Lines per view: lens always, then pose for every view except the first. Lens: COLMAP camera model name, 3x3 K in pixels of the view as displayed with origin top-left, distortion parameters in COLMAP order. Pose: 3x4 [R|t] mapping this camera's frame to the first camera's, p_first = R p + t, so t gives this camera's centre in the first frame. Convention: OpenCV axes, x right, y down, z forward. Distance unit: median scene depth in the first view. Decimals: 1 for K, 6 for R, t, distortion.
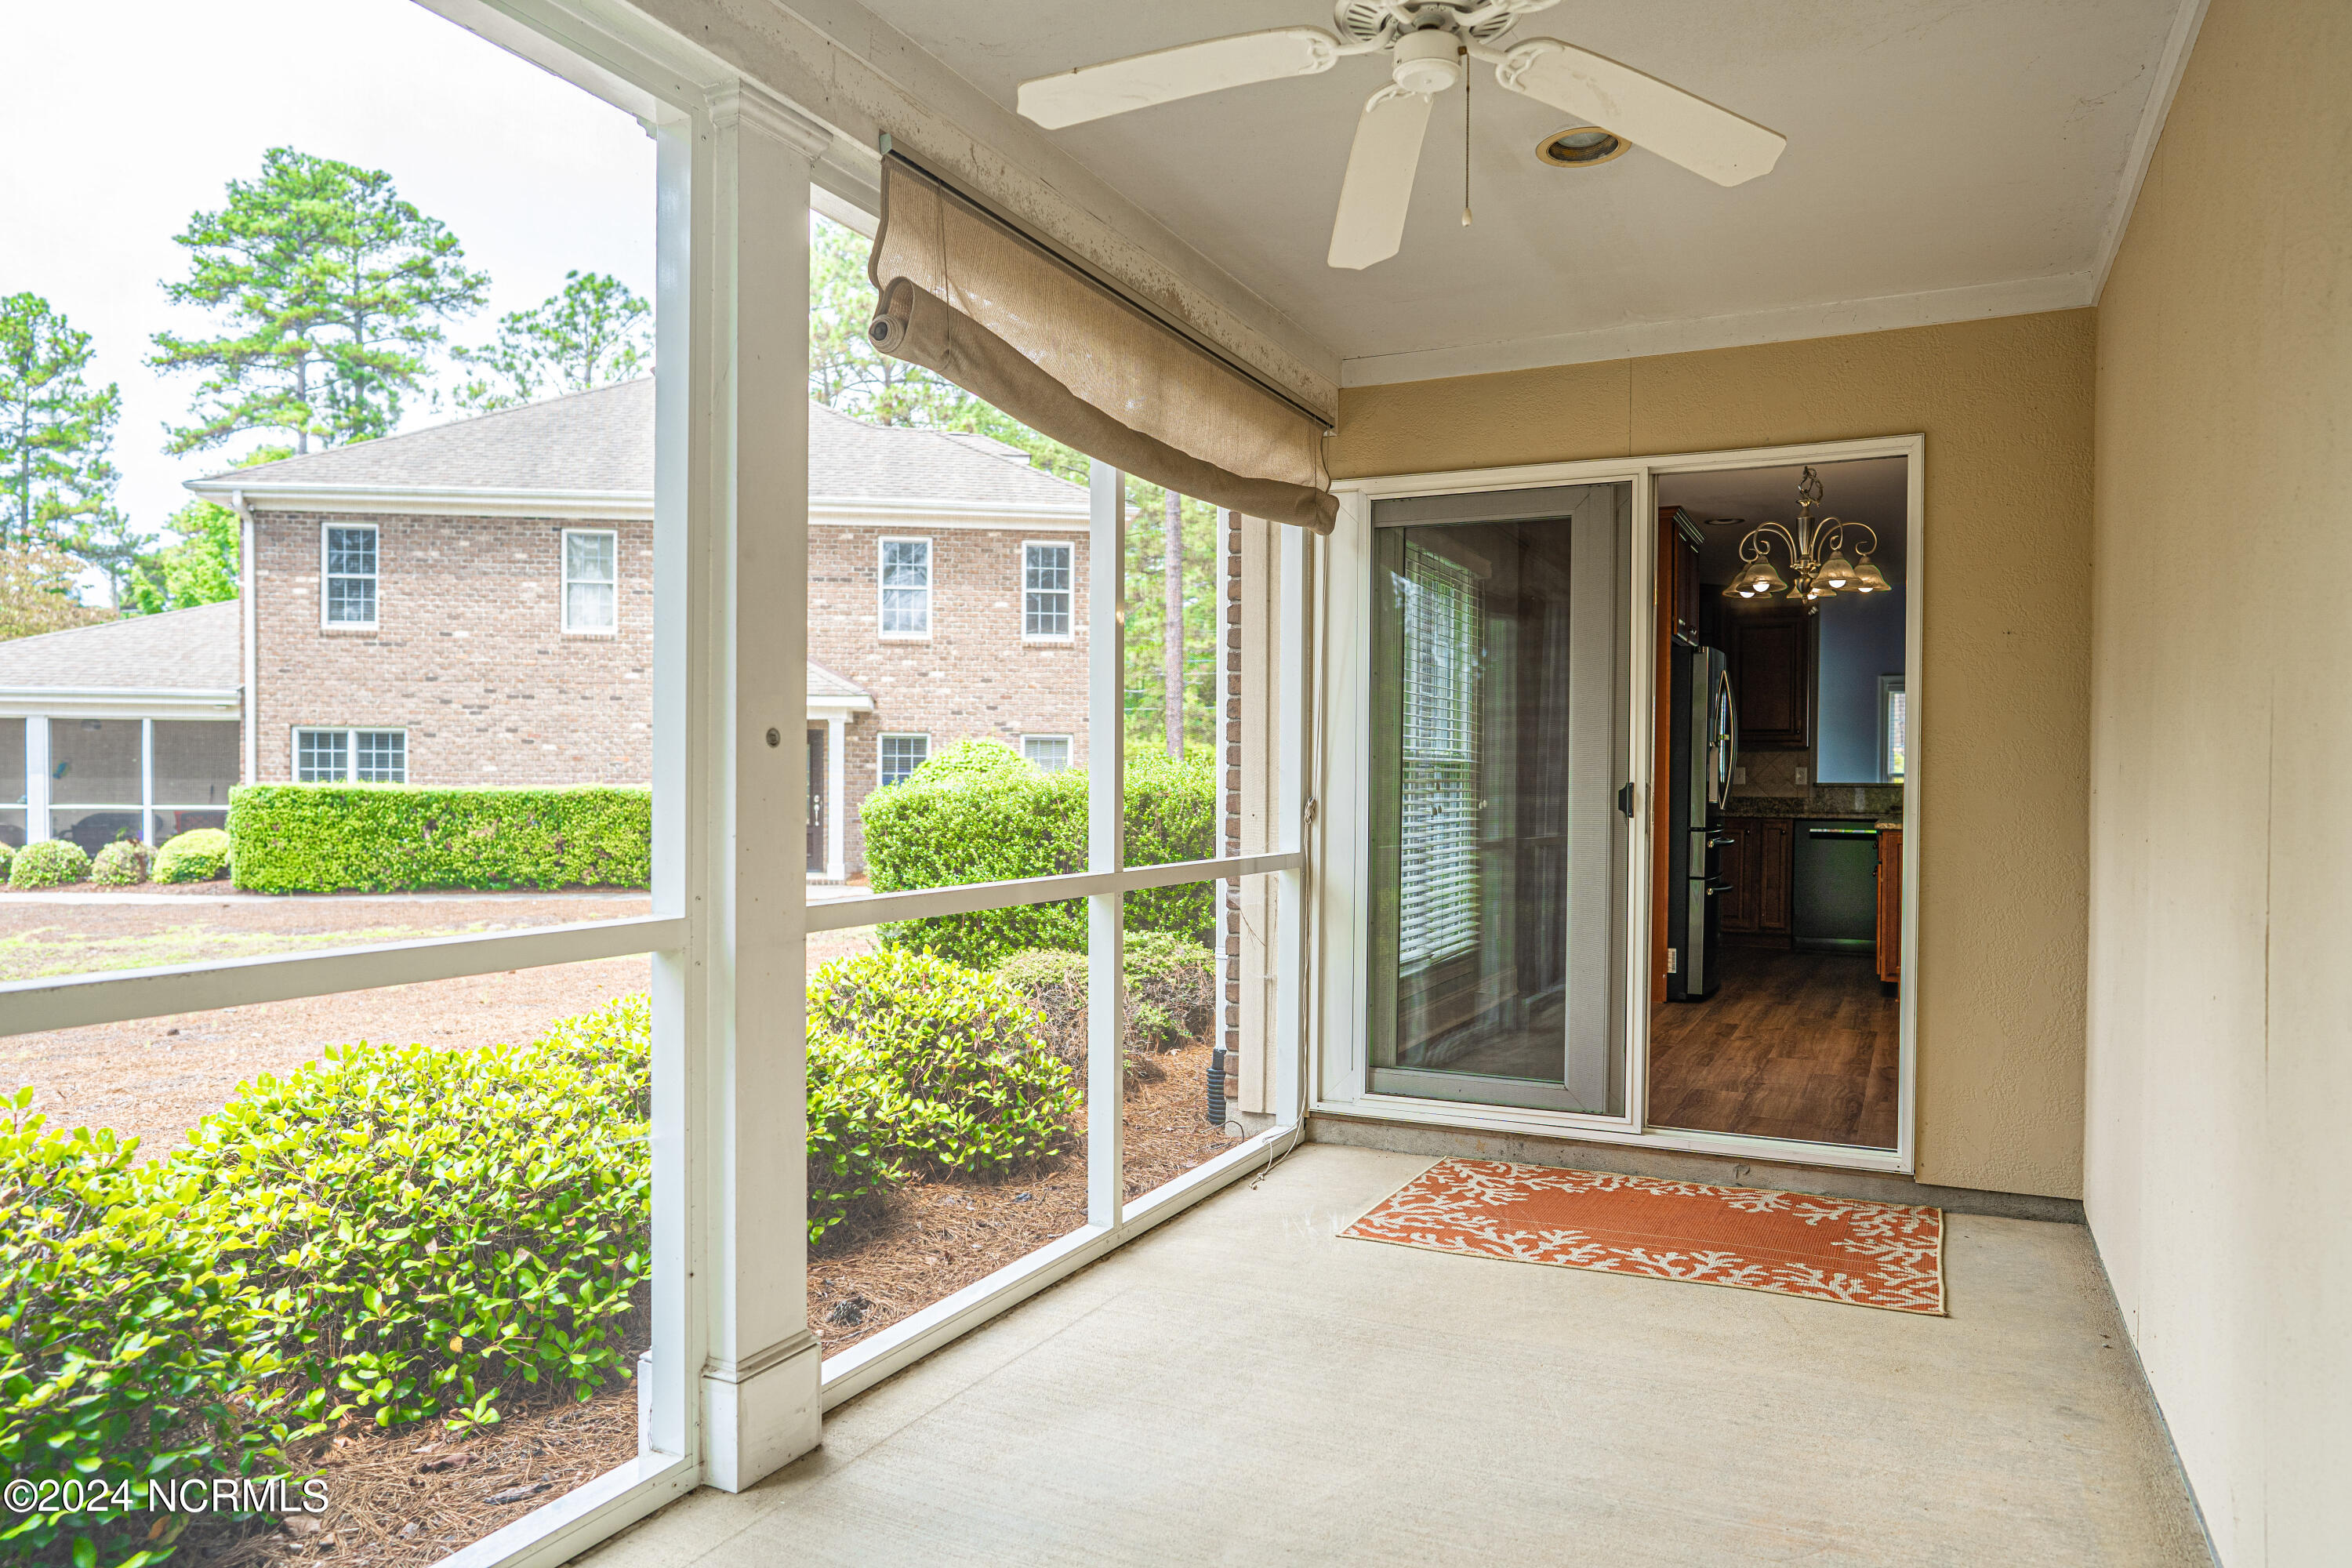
lens RADIAL K [[1582.5, 0, 1169.8], [0, 1582.5, 795.2], [0, 0, 1]] dist [-0.039292, 0.059091]
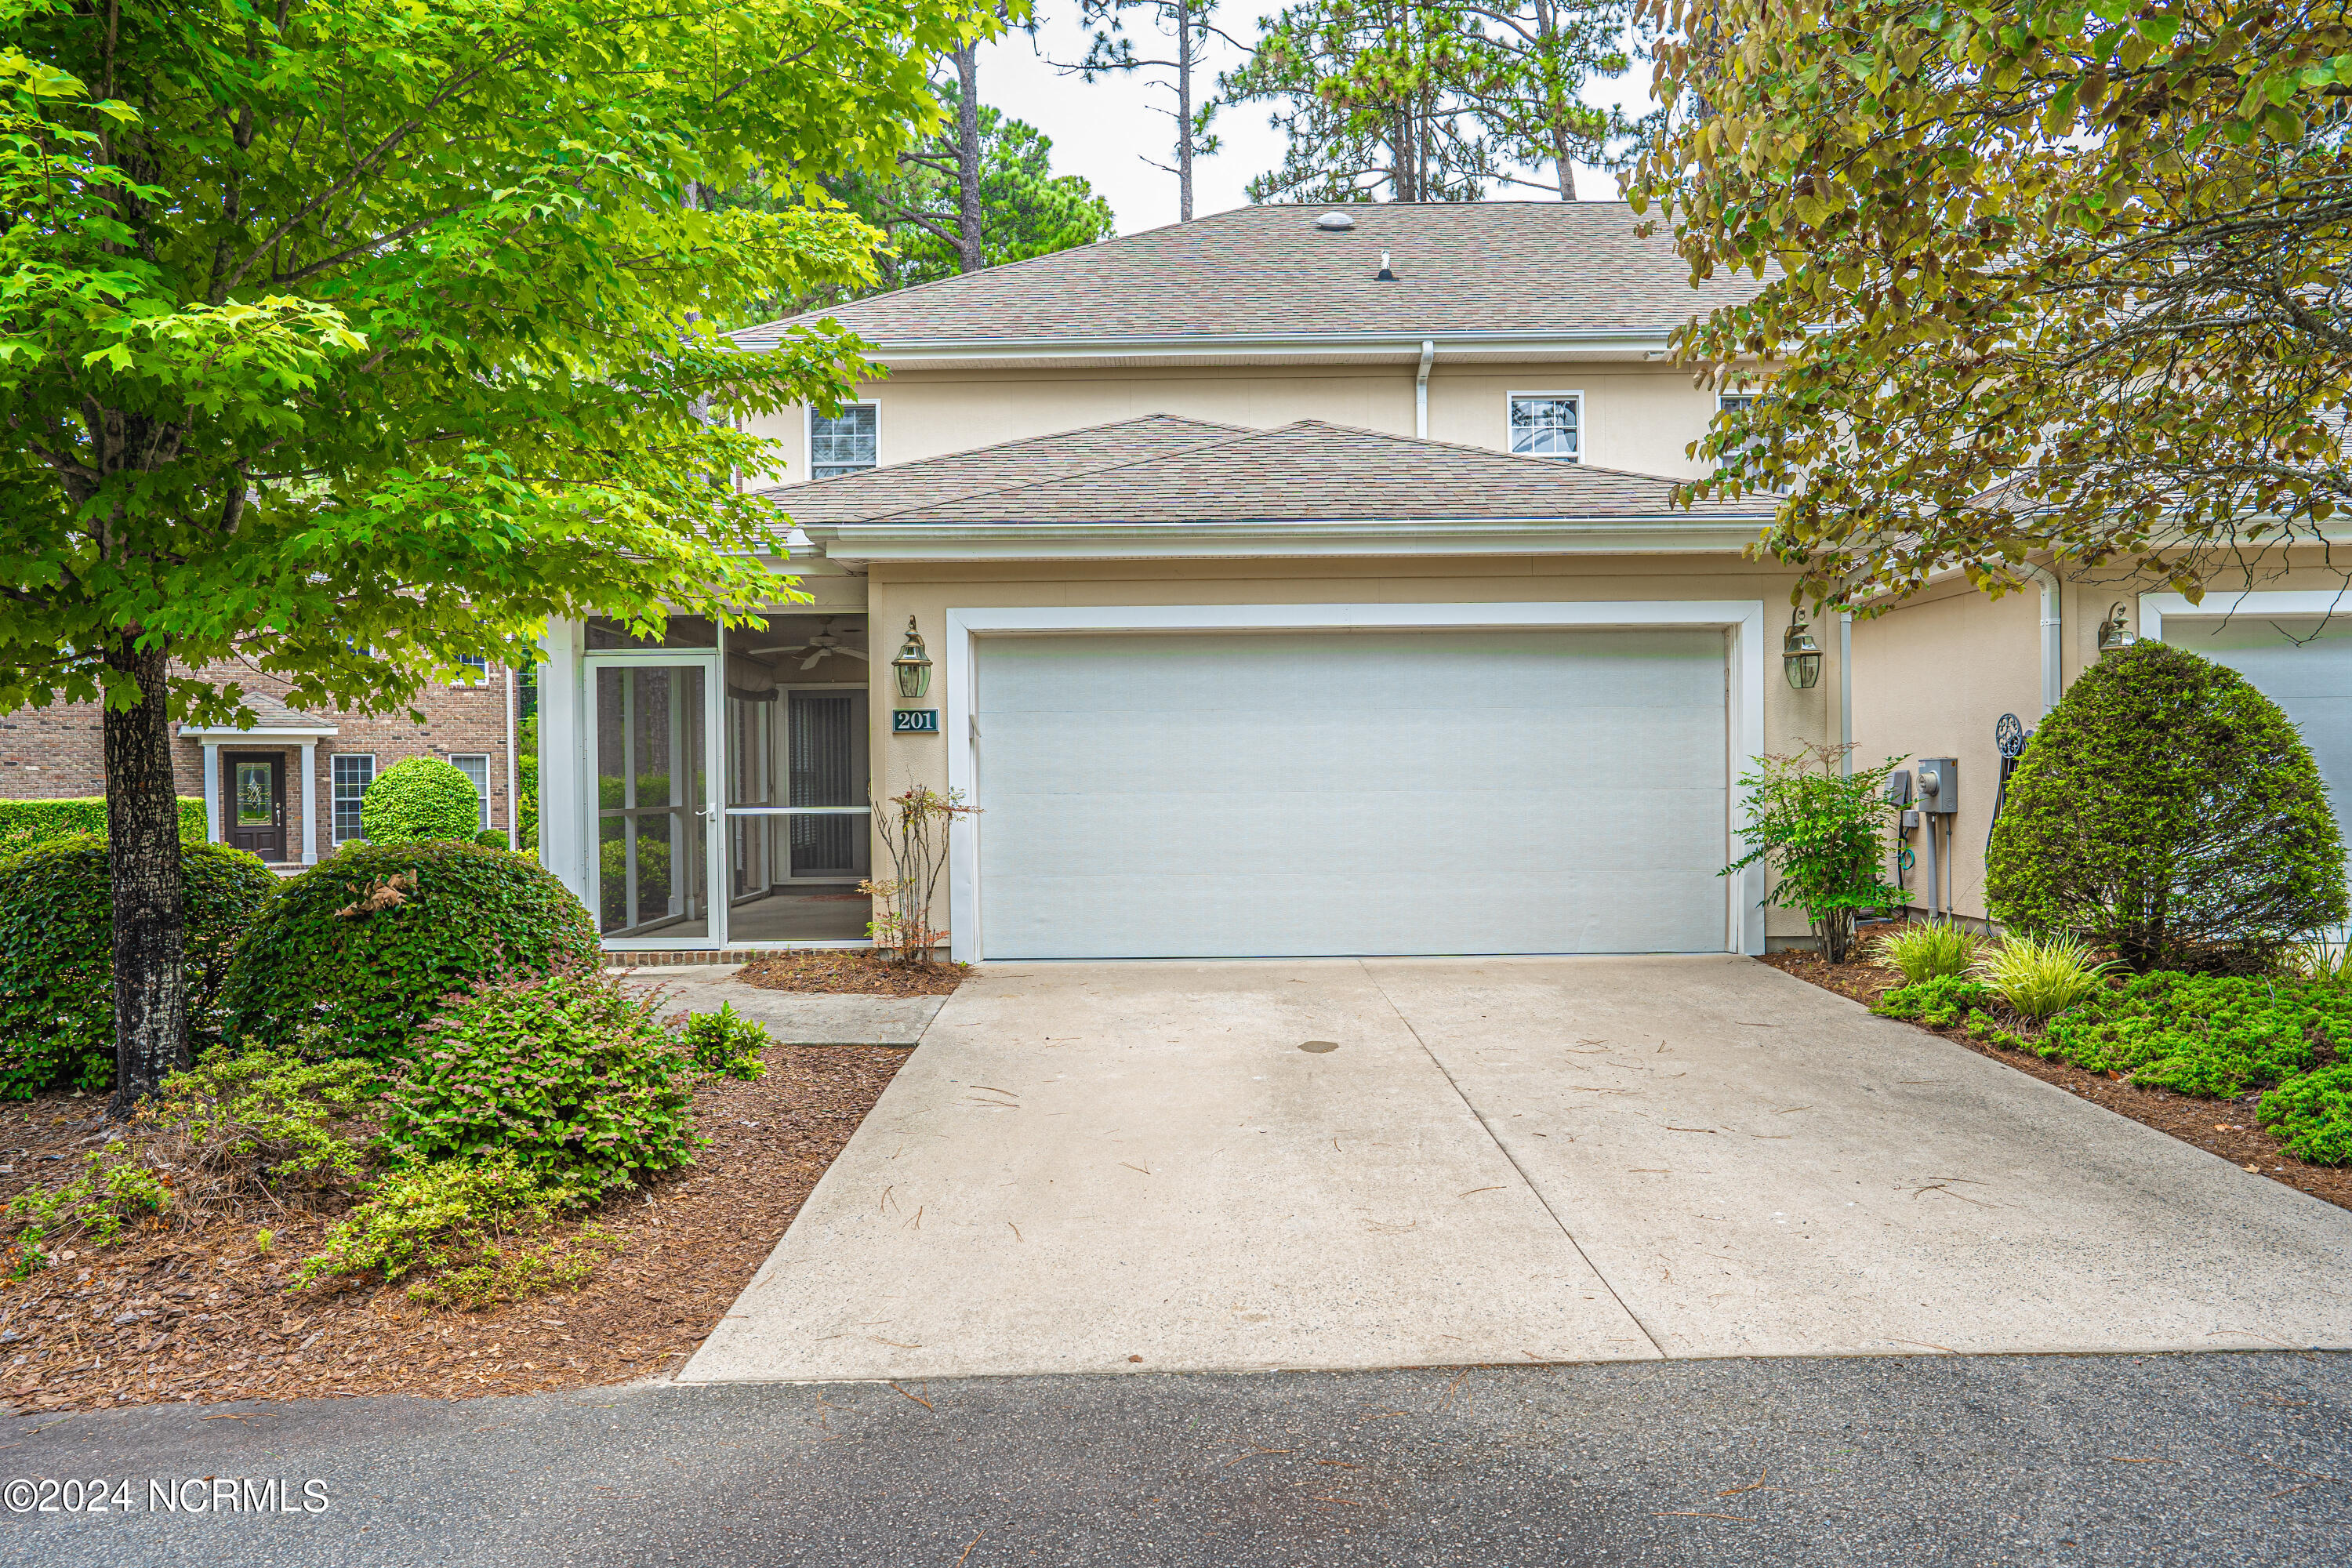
lens RADIAL K [[1566.9, 0, 1163.1], [0, 1566.9, 792.8], [0, 0, 1]] dist [-0.045201, 0.061457]
pose [[0.902137, -0.020765, 0.430950, -0.118112], [0.022097, 0.999754, 0.001914, 0.005766], [-0.430884, 0.007796, 0.902374, -0.461838]]
